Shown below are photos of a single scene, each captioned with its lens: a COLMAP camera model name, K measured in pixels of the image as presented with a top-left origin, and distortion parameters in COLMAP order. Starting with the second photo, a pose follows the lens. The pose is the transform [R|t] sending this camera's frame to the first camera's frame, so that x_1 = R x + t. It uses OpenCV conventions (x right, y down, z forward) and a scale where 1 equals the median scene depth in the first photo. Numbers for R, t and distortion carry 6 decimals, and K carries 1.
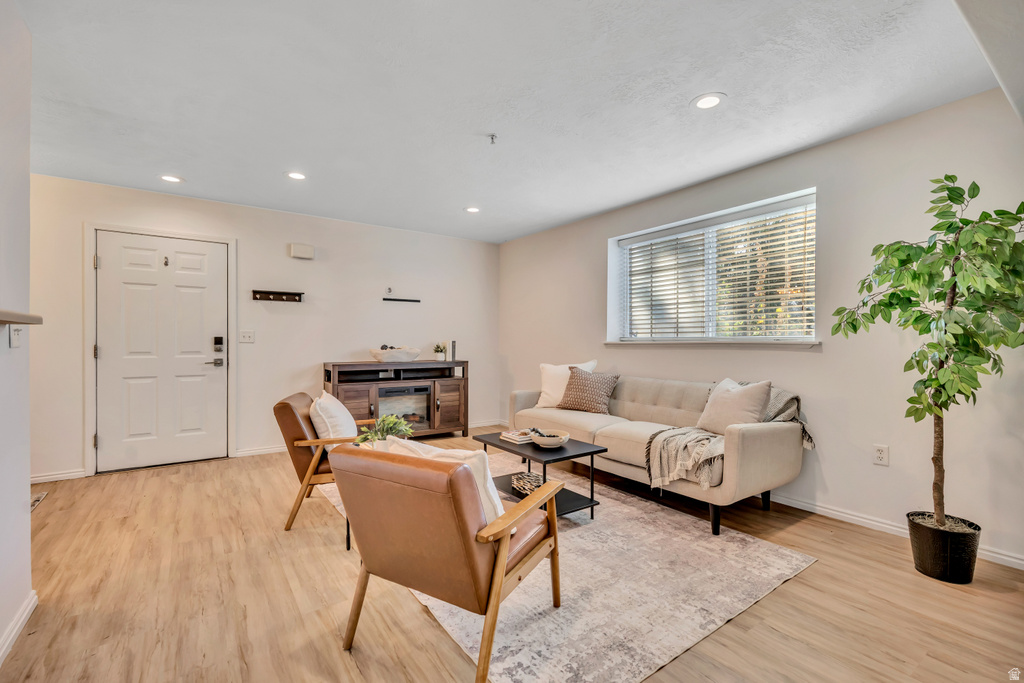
lens RADIAL K [[445.7, 0, 517.8], [0, 445.7, 333.9], [0, 0, 1]] dist [0.000386, 0.000004]
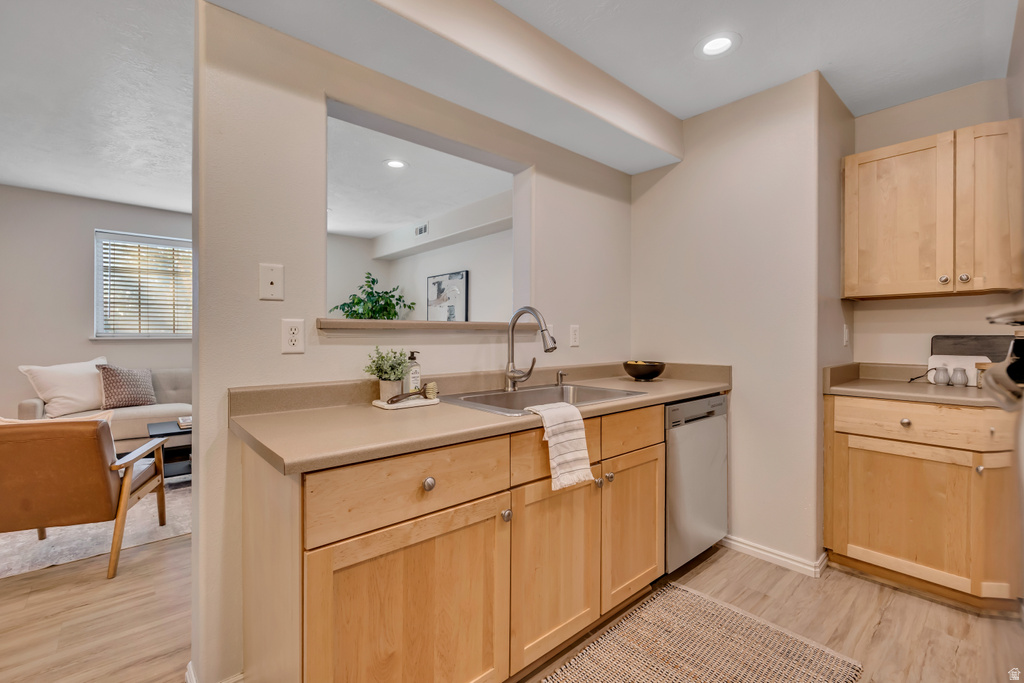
lens RADIAL K [[441.7, 0, 497.8], [0, 441.7, 335.0], [0, 0, 1]] dist [0.001014, -0.000088]
pose [[-0.080630, -0.000319, 0.996744, -1.509710], [-0.018735, 0.999824, -0.001195, -0.004950], [-0.996568, -0.018770, -0.080622, 0.428689]]
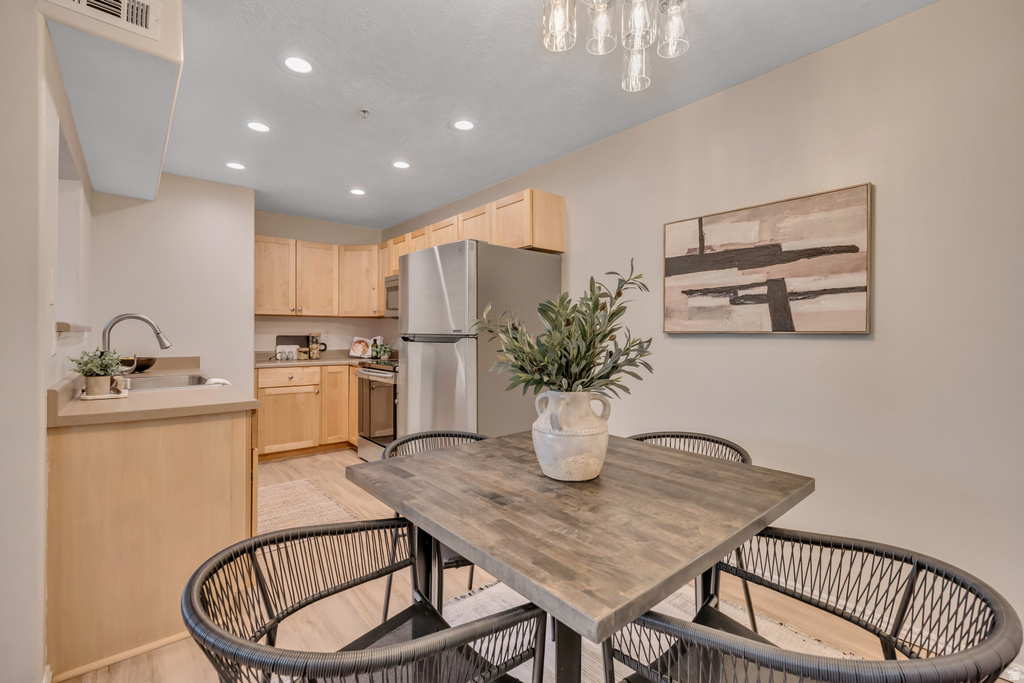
lens RADIAL K [[445.7, 0, 517.8], [0, 445.7, 333.9], [0, 0, 1]] dist [0.000386, 0.000004]
pose [[-0.996282, -0.000237, -0.086155, -1.485706], [0.001378, 0.999824, -0.018690, 0.007126], [0.086145, -0.018739, -0.996106, 1.395313]]
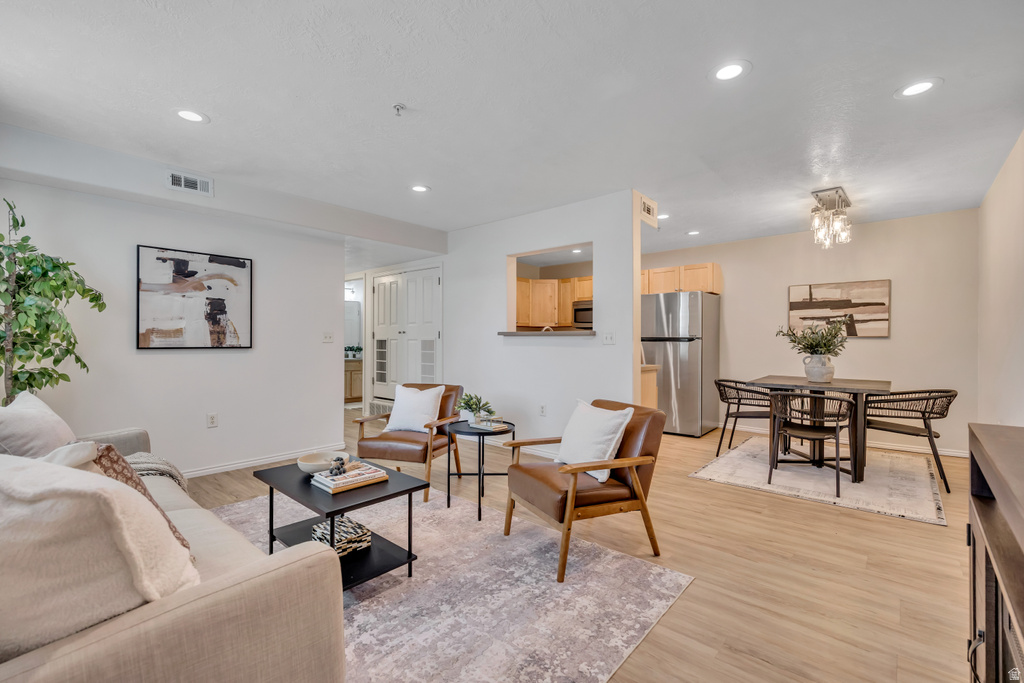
lens RADIAL K [[442.9, 0, 509.5], [0, 442.9, 339.3], [0, 0, 1]] dist [-0.004655, 0.000004]
pose [[-0.977150, -0.001905, -0.212543, -0.103238], [0.002338, 0.999803, -0.019710, 0.037716], [0.212538, -0.019757, -0.976953, 2.233997]]
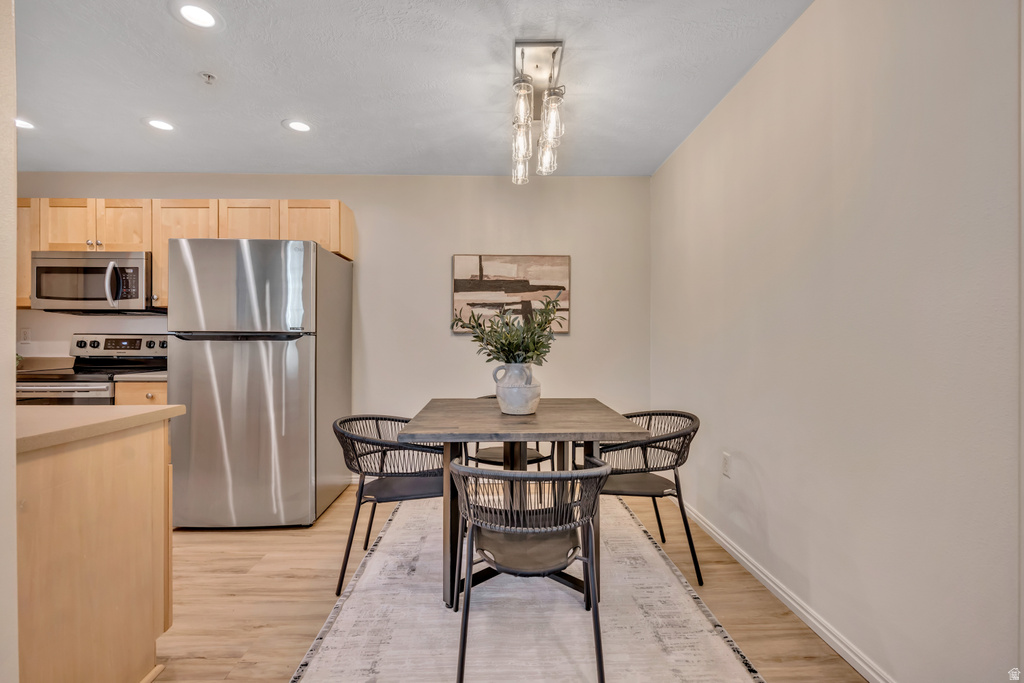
lens RADIAL K [[448.9, 0, 511.1], [0, 448.9, 337.5], [0, 0, 1]] dist [0.000289, 0.000154]
pose [[-0.563622, -0.001711, -0.826031, -0.820156], [0.016543, 0.999774, -0.013358, 0.025247], [0.825867, -0.021194, -0.563466, 1.368926]]
